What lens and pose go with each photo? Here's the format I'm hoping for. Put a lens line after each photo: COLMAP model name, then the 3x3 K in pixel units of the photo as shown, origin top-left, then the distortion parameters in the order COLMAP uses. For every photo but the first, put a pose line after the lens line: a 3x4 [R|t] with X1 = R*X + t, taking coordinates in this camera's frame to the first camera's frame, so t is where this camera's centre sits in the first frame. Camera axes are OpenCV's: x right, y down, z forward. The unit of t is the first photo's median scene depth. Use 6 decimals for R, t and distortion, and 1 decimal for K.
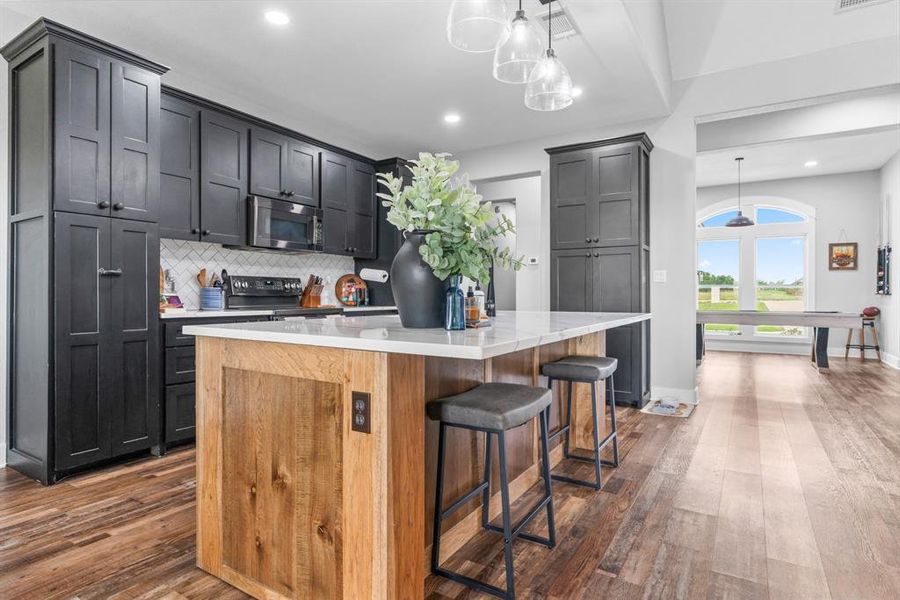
lens RADIAL K [[468.3, 0, 448.5], [0, 468.3, 295.8], [0, 0, 1]] dist [0.006551, 0.001113]
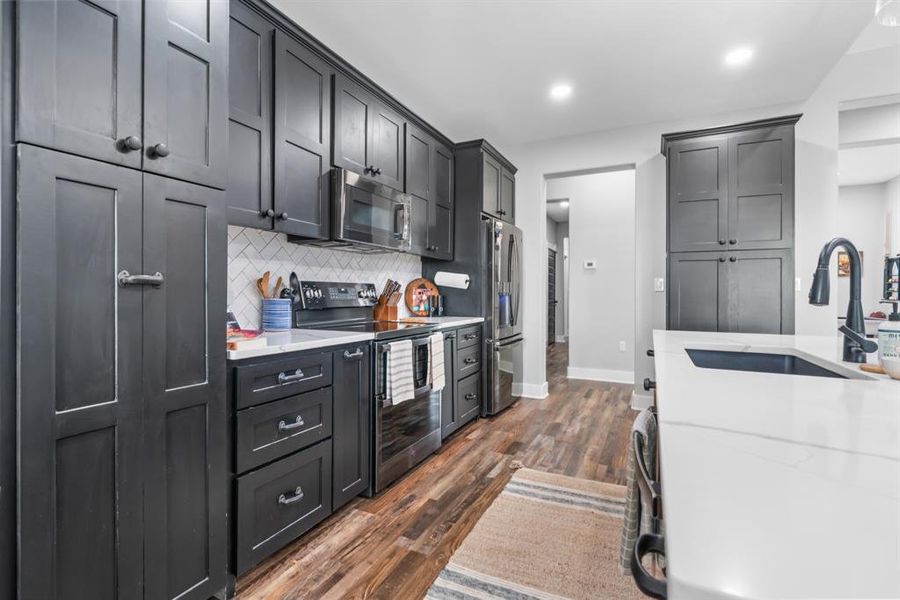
lens RADIAL K [[404.4, 0, 454.5], [0, 404.4, 294.8], [0, 0, 1]] dist [0.004700, -0.001580]
pose [[0.995155, 0.003931, 0.098238, -0.256726], [-0.004072, 0.999991, 0.001240, -0.021132], [-0.098232, -0.001634, 0.995162, 0.320247]]
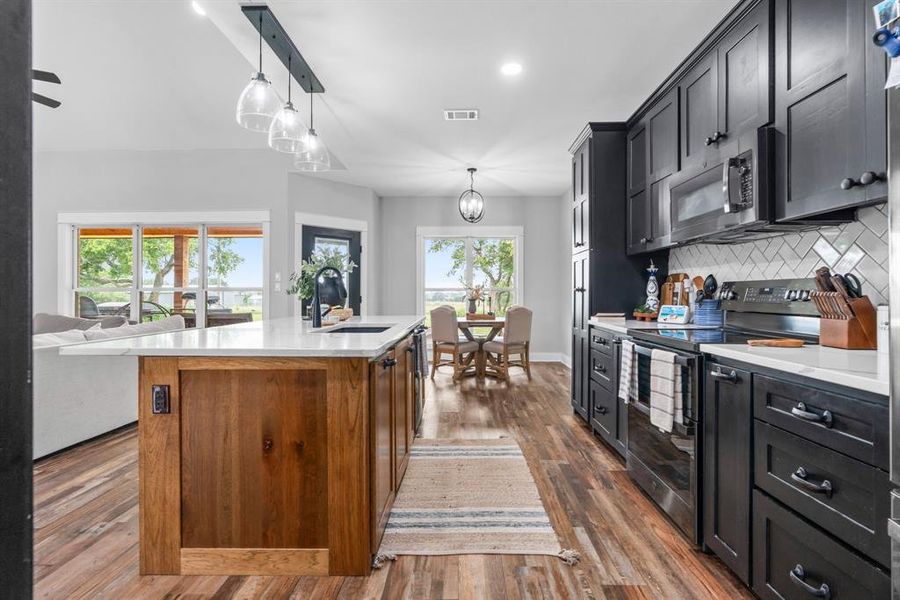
lens RADIAL K [[468.3, 0, 452.8], [0, 468.3, 300.4], [0, 0, 1]] dist [0.006551, 0.001113]
pose [[-0.866526, 0.000528, -0.499132, 0.376784], [-0.003649, 0.999966, 0.007393, -0.016185], [0.499119, 0.008227, -0.866494, 1.547053]]
